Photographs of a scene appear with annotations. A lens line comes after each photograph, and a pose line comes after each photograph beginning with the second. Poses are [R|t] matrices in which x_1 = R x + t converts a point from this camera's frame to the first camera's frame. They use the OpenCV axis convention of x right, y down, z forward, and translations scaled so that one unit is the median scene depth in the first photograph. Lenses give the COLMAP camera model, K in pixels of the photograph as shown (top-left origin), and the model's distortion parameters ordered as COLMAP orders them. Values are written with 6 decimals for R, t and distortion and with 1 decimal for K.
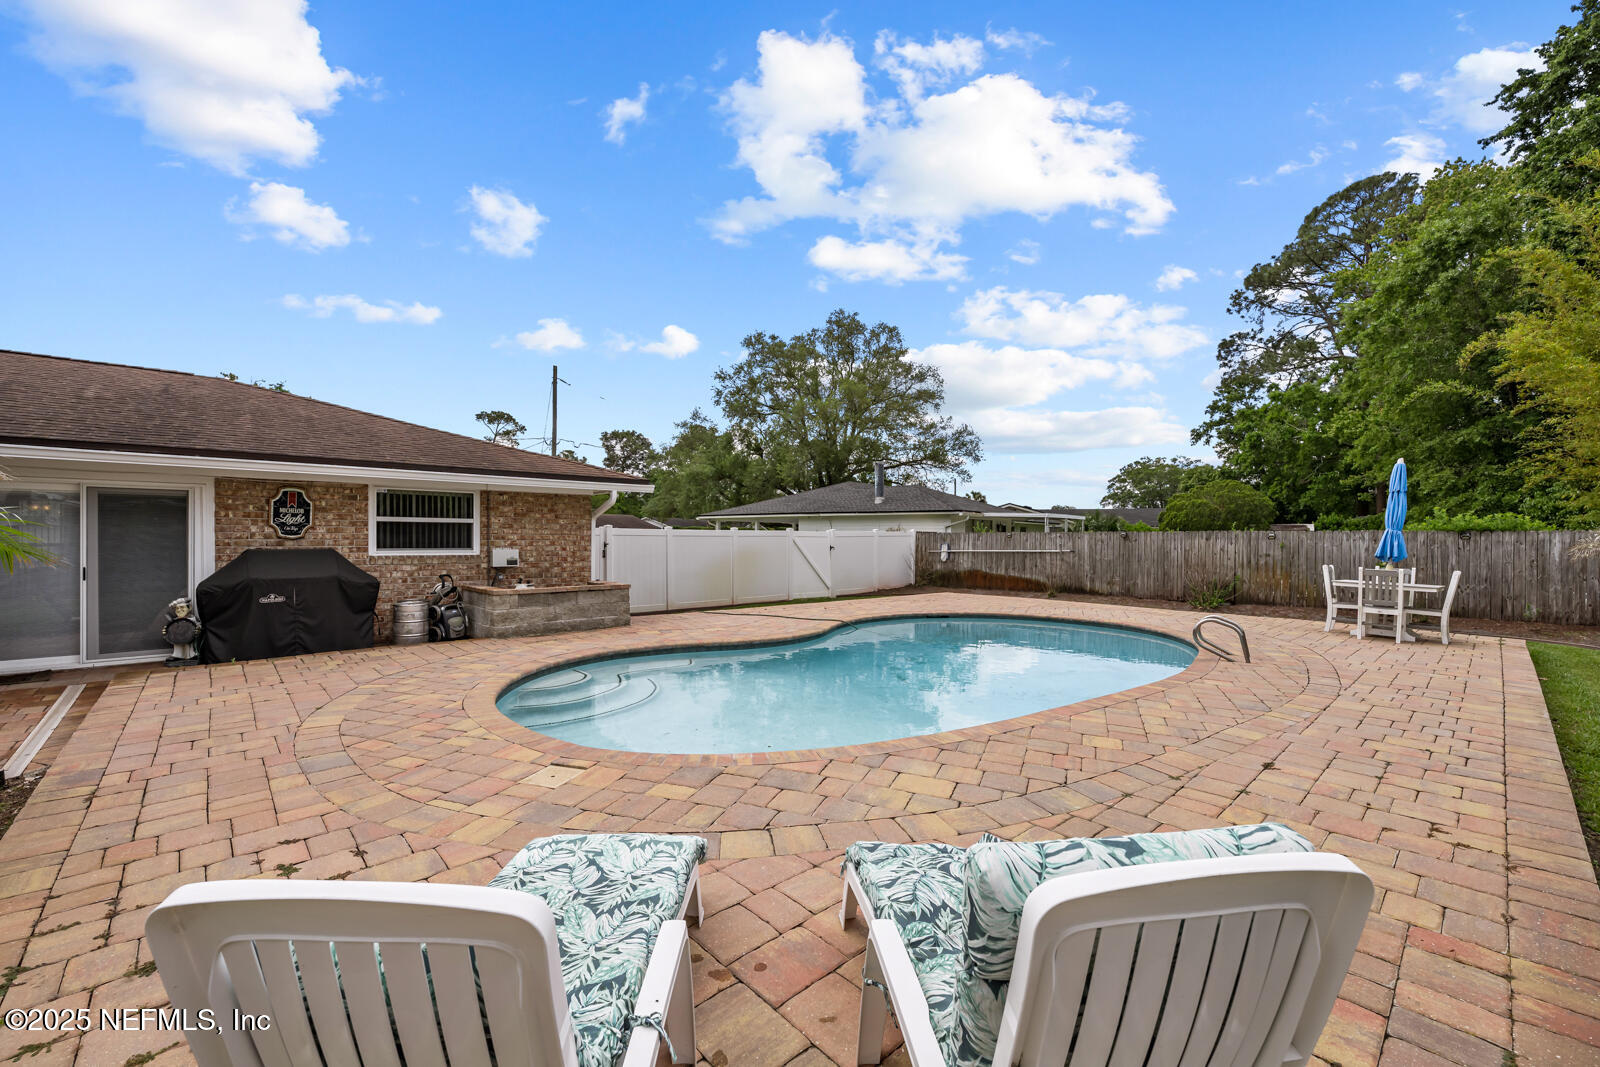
lens RADIAL K [[652.1, 0, 801.5], [0, 652.1, 539.7], [0, 0, 1]] dist [-0.001020, 0.000123]
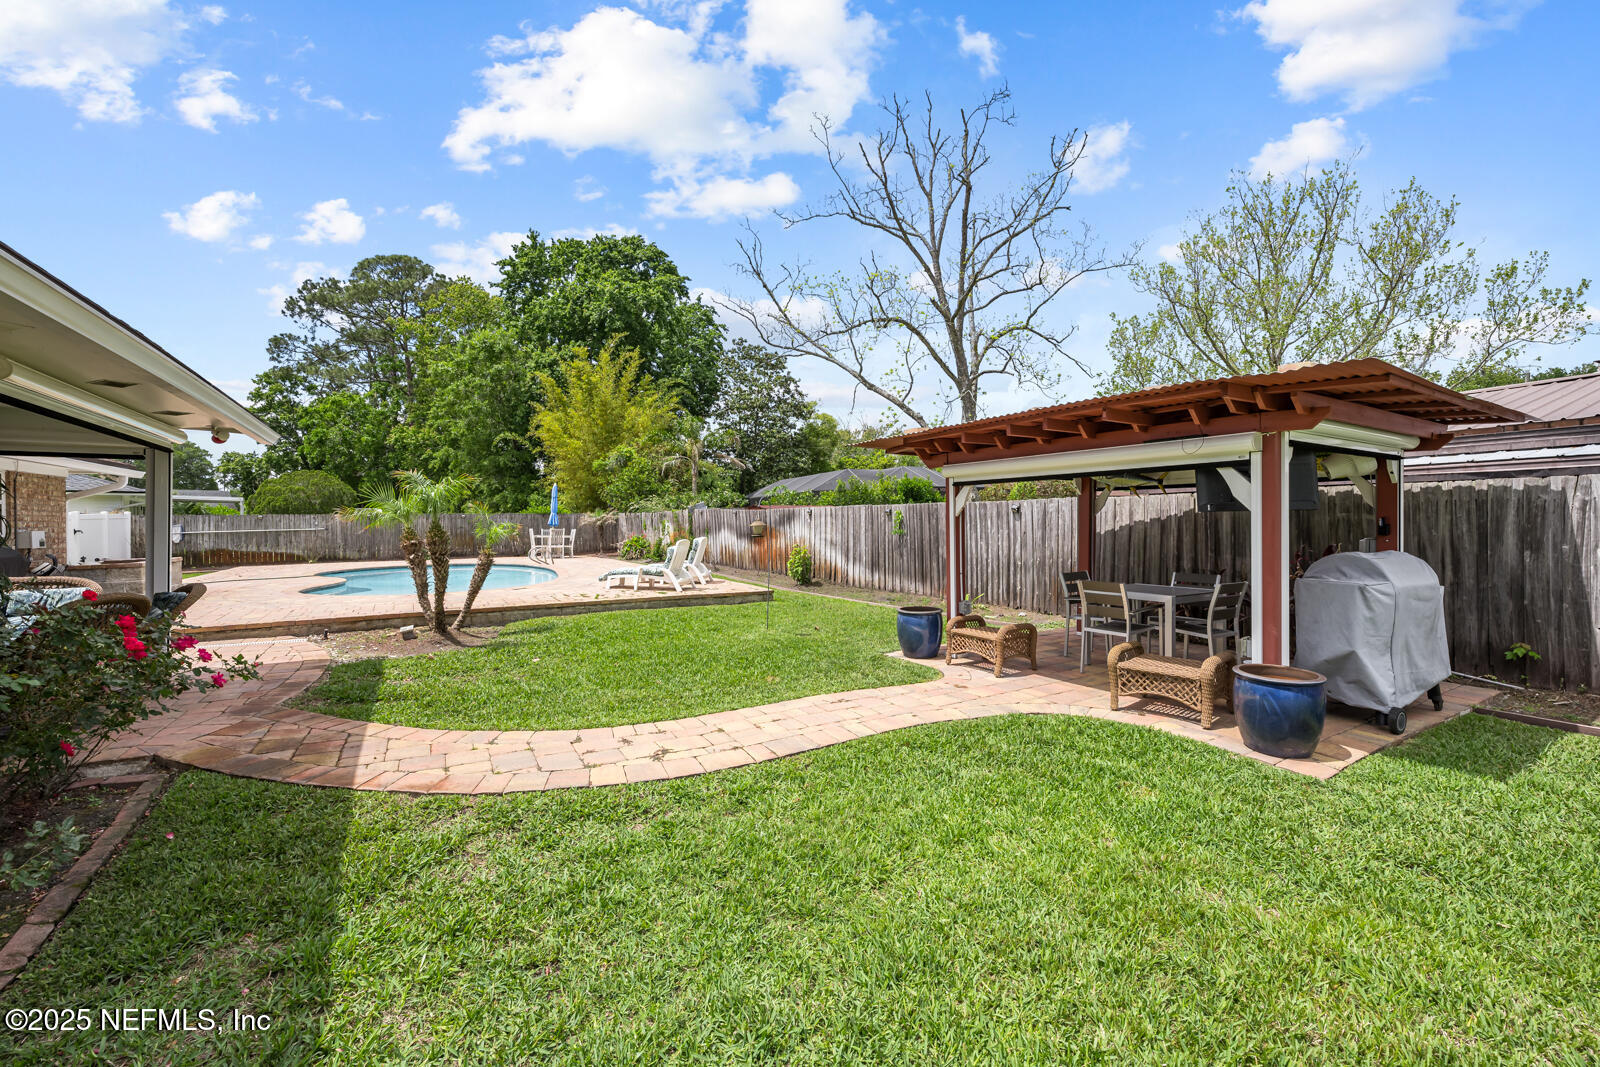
lens RADIAL K [[652.1, 0, 806.2], [0, 652.1, 524.6], [0, 0, 1]] dist [-0.001020, 0.000123]
pose [[0.201981, -0.014753, 0.979278, -0.300954], [0.012753, 0.999841, 0.012432, 0.002228], [-0.979306, 0.009978, 0.202137, -0.093237]]
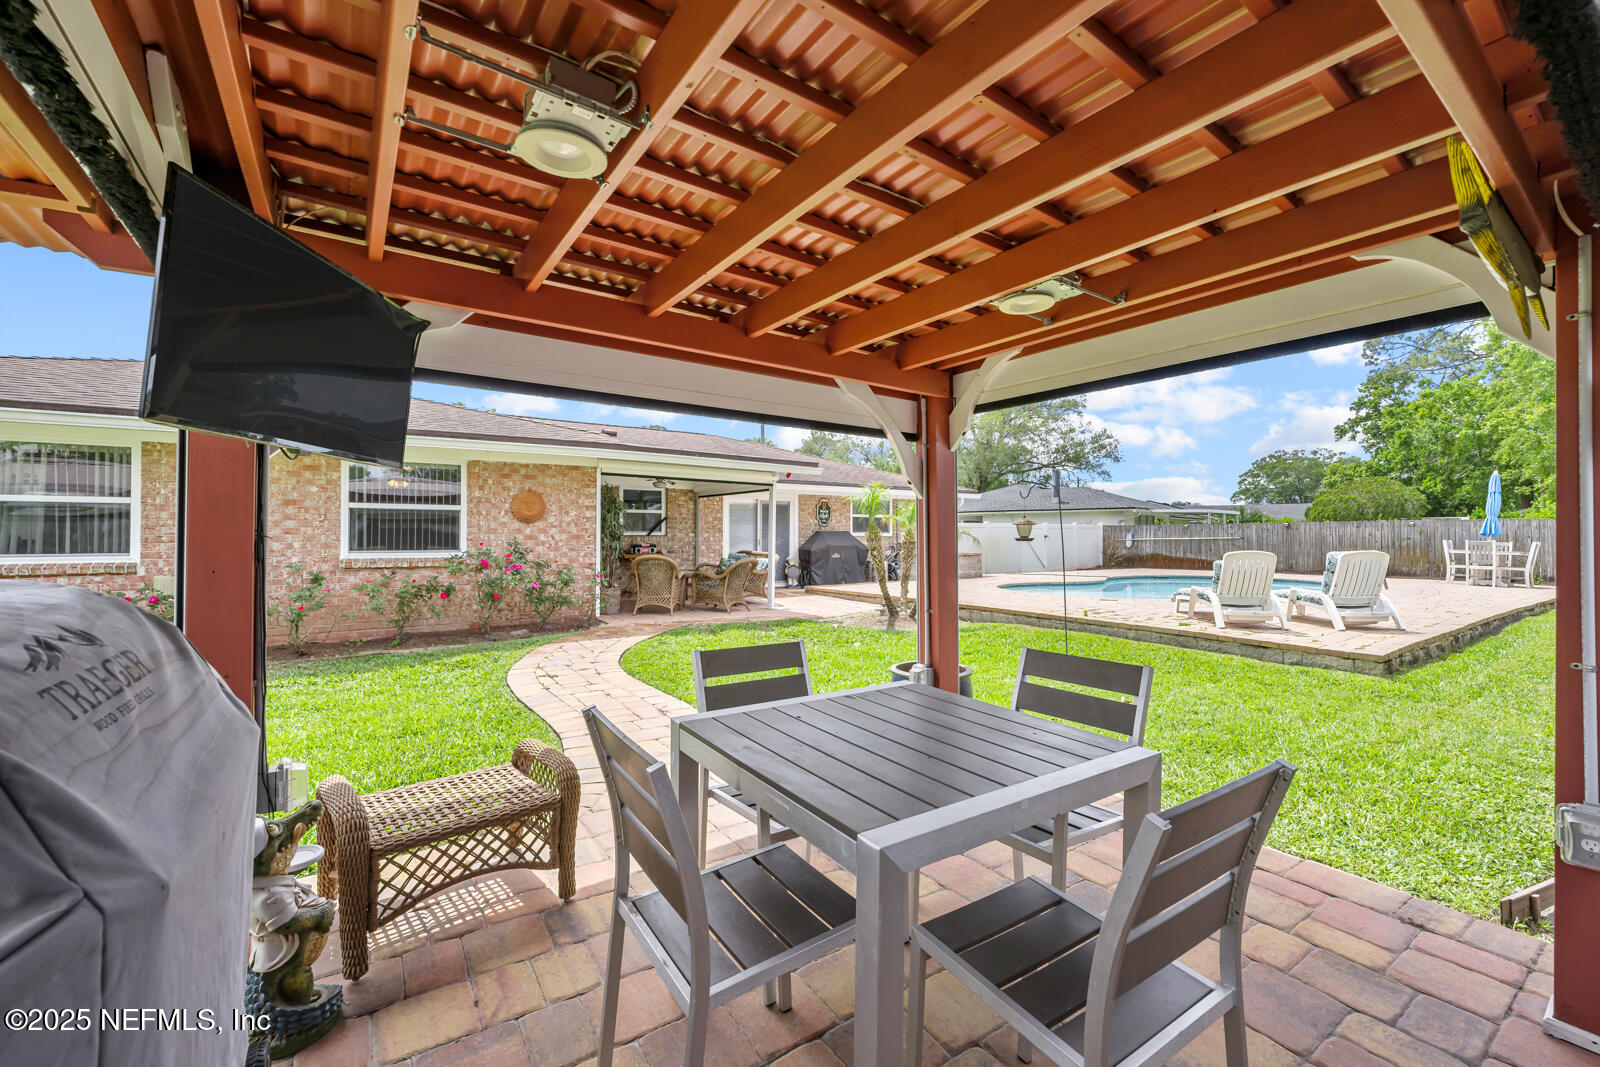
lens RADIAL K [[652.1, 0, 797.0], [0, 652.1, 528.3], [0, 0, 1]] dist [-0.001020, 0.000123]
pose [[0.988771, -0.006496, -0.149299, -0.121511], [0.003893, 0.999835, -0.017721, 0.008043], [0.149390, 0.016941, 0.988633, -0.190697]]
